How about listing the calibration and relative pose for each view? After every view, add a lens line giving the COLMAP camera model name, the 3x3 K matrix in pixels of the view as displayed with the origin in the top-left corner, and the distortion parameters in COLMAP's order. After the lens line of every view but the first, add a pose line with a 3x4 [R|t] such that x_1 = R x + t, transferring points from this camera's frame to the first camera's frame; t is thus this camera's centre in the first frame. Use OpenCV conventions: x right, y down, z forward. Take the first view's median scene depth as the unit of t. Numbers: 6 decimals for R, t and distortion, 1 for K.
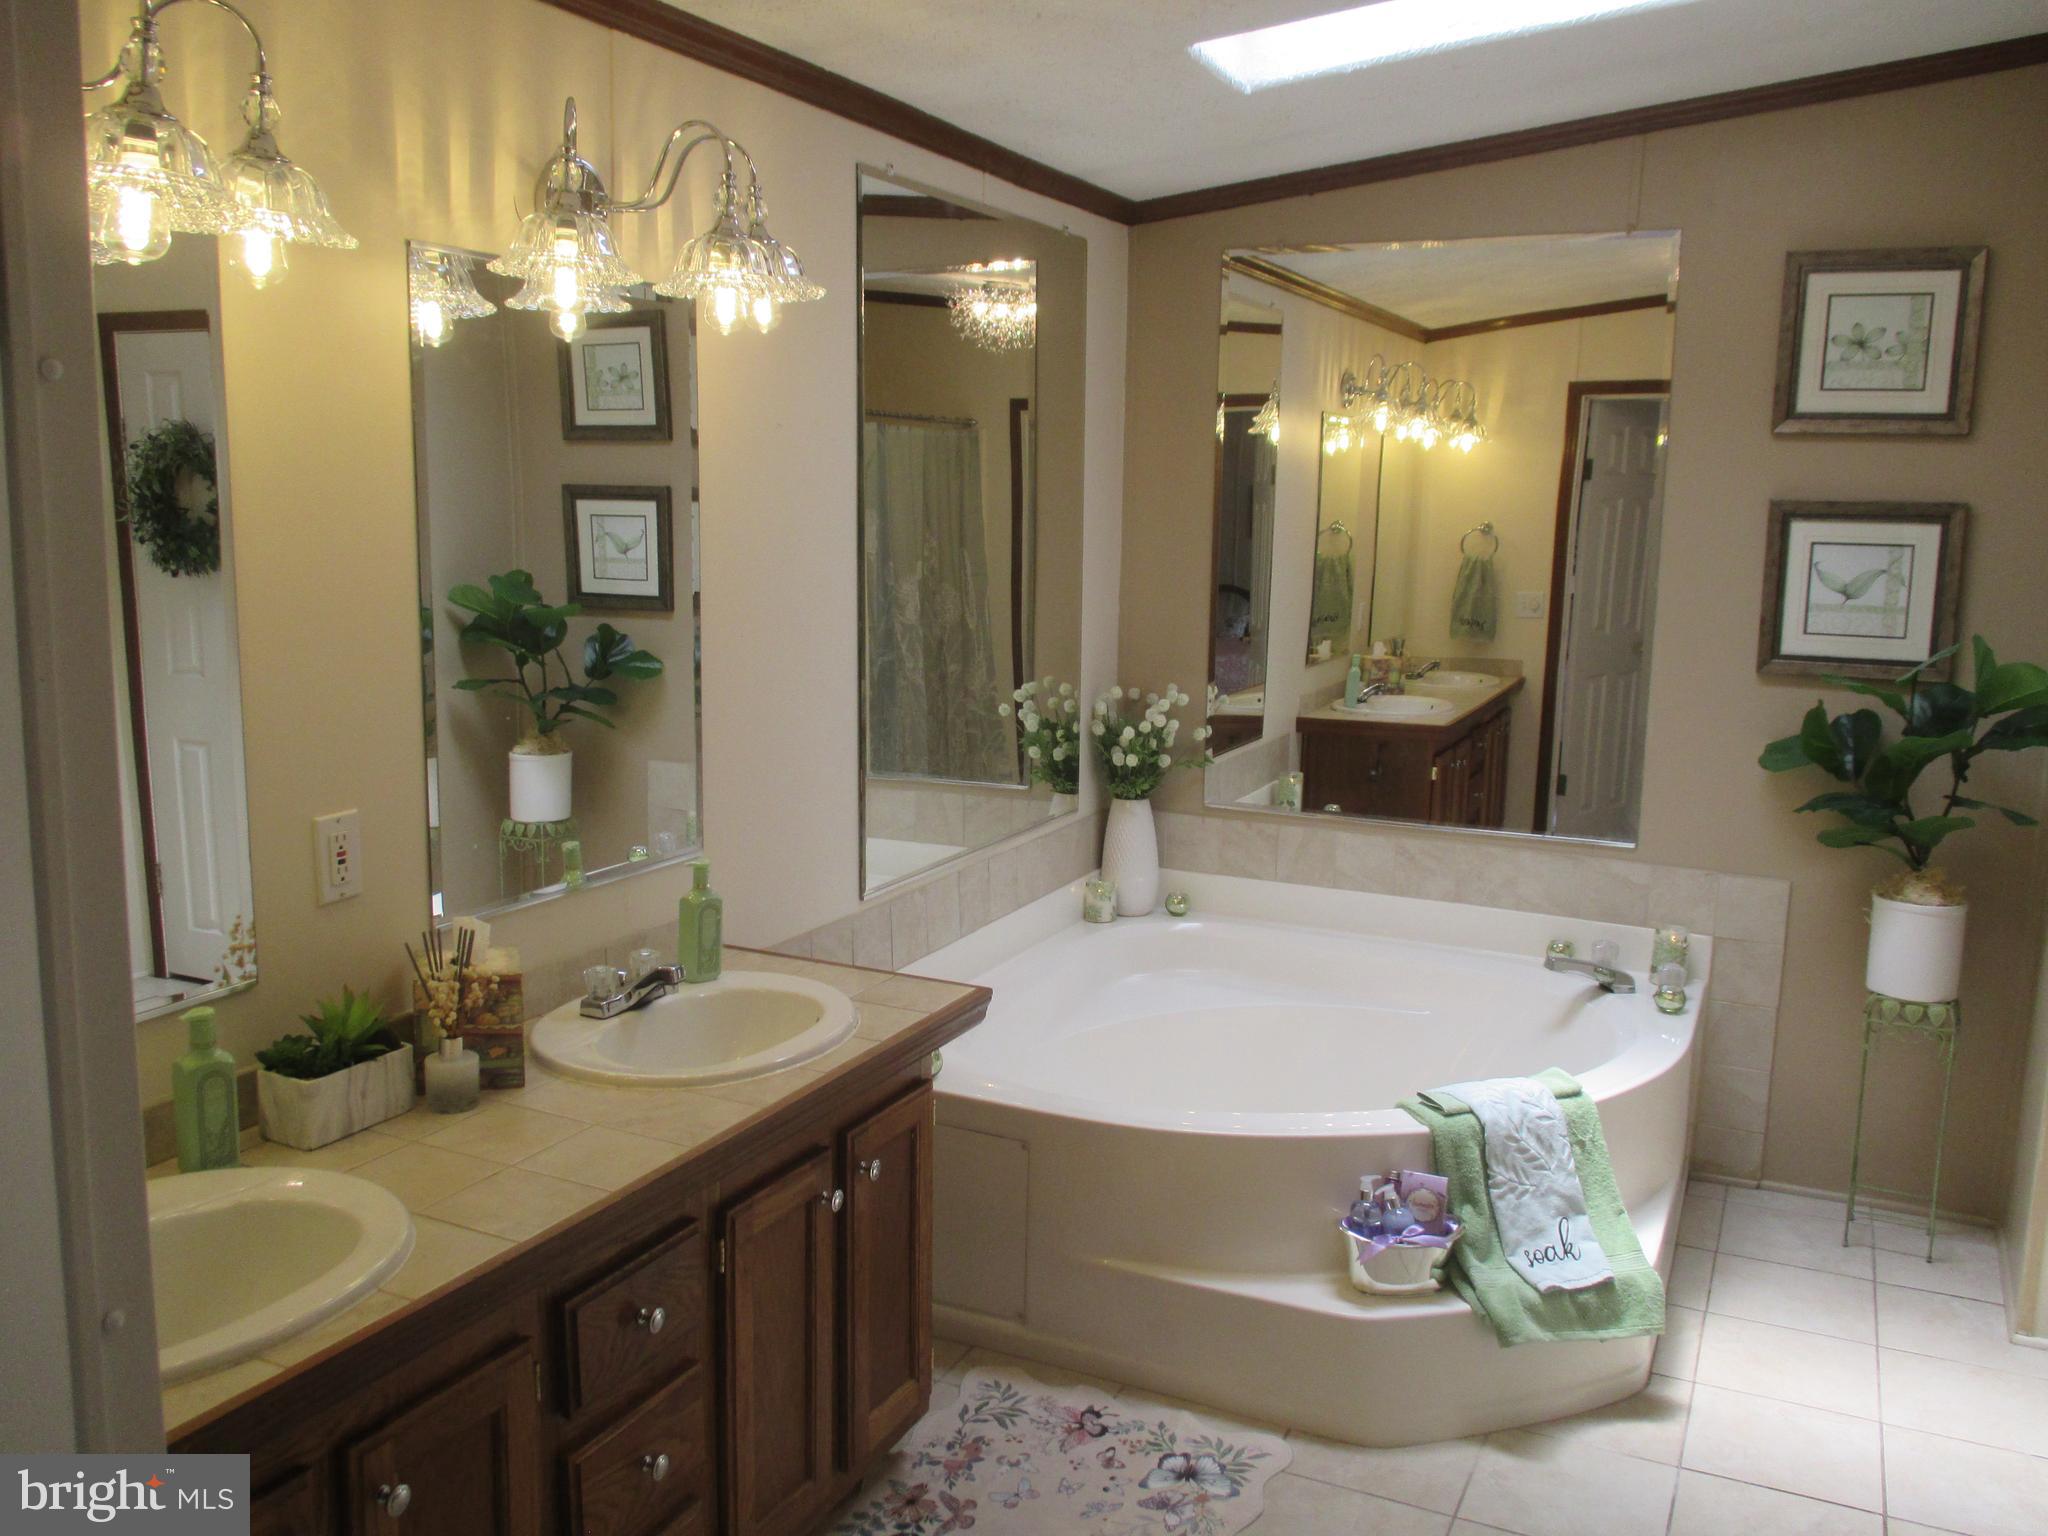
lens RADIAL K [[1690.1, 0, 1018.9], [0, 1690.1, 760.7], [0, 0, 1]] dist [-0.027423, -0.002563]
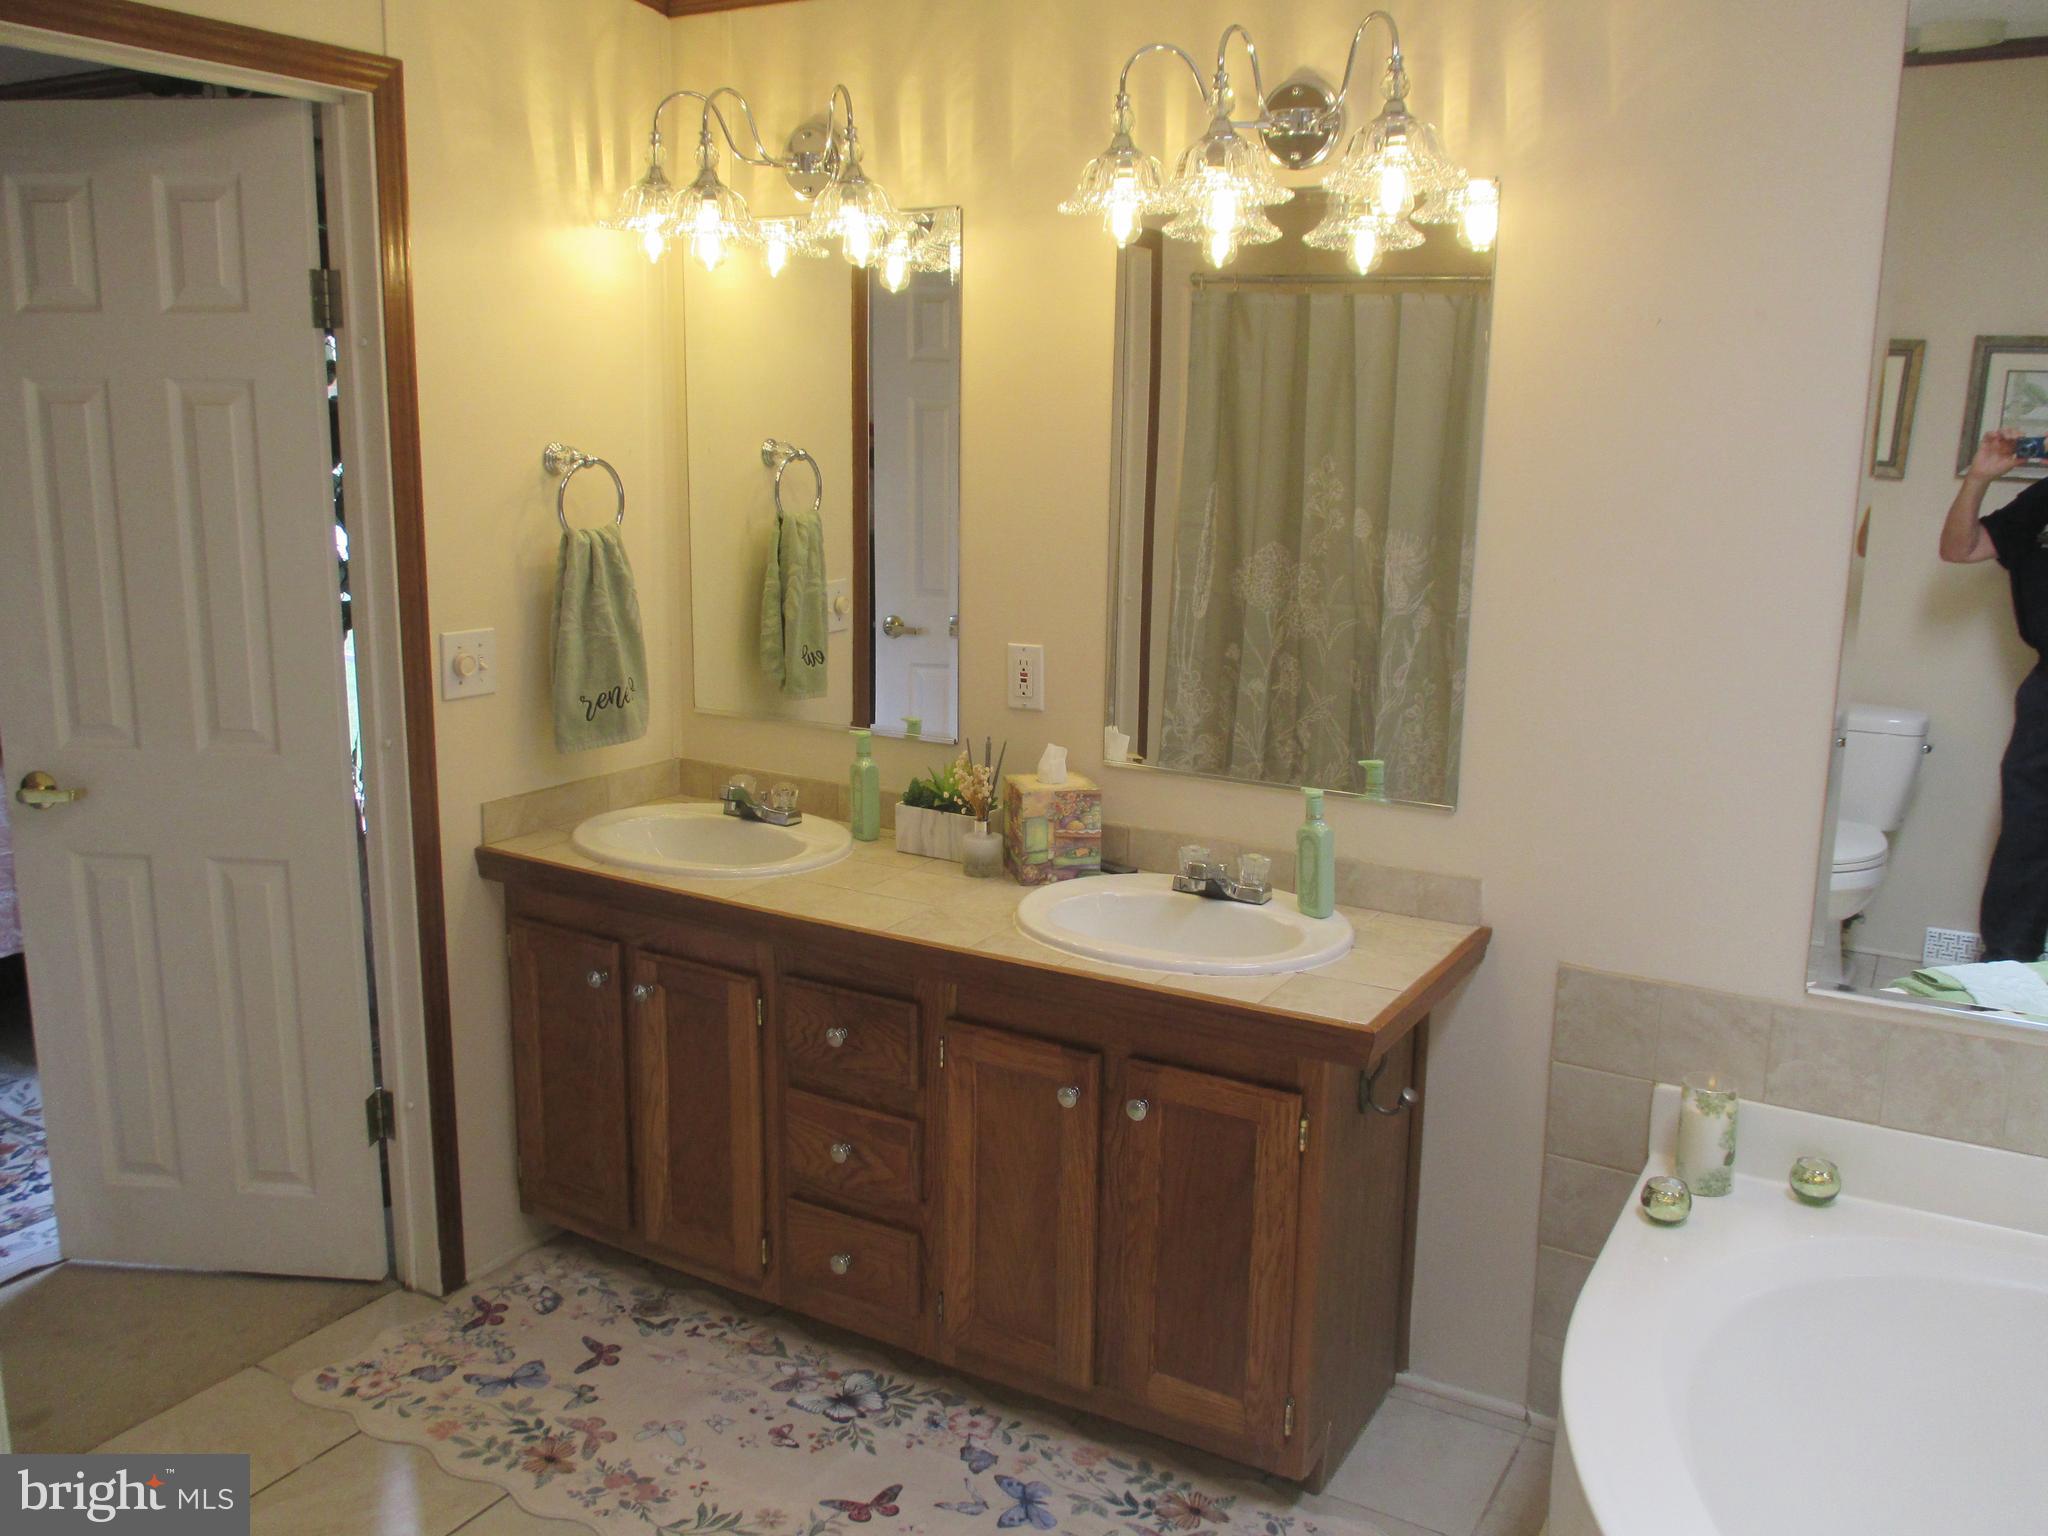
lens RADIAL K [[1690.1, 0, 1018.9], [0, 1690.1, 760.7], [0, 0, 1]] dist [-0.027423, -0.002563]
pose [[-0.075452, 0.182971, -0.980219, 0.933223], [-0.174876, 0.965357, 0.193658, -0.139060], [0.981695, 0.186029, -0.040841, 1.063739]]
